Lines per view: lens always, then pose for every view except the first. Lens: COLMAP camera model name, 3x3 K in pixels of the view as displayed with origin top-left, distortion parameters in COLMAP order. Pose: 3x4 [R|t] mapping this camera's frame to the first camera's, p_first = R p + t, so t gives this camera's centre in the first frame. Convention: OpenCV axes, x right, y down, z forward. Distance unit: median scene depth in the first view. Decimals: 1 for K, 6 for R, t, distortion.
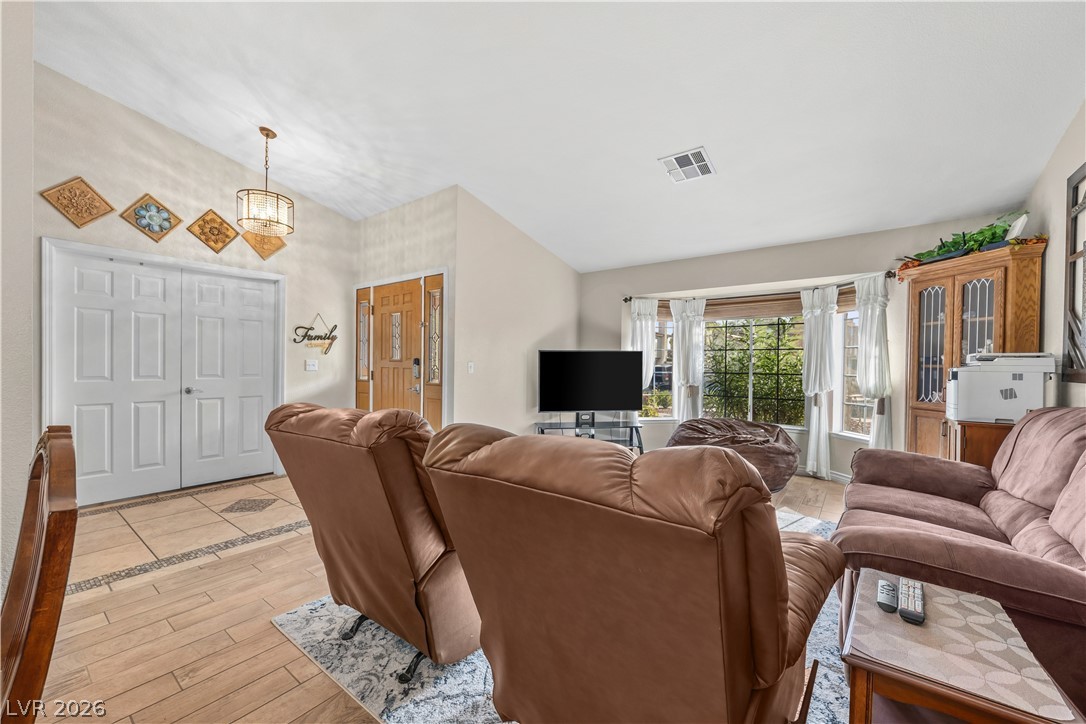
lens RADIAL K [[415.2, 0, 553.8], [0, 415.2, 369.9], [0, 0, 1]] dist [0.001562, 0.001230]
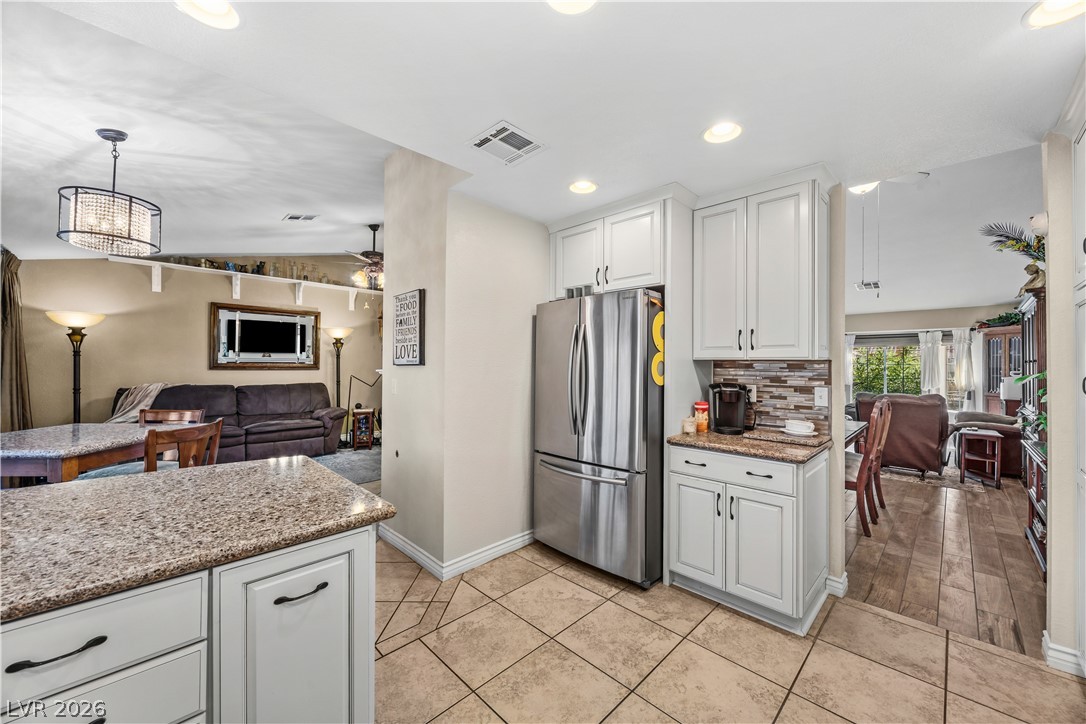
lens RADIAL K [[415.2, 0, 550.4], [0, 415.2, 360.6], [0, 0, 1]] dist [0.001562, 0.001230]
pose [[0.991983, -0.003569, -0.126324, -0.897107], [0.000700, 0.999741, -0.022751, -0.033389], [0.126372, 0.022480, 0.991728, -1.166108]]
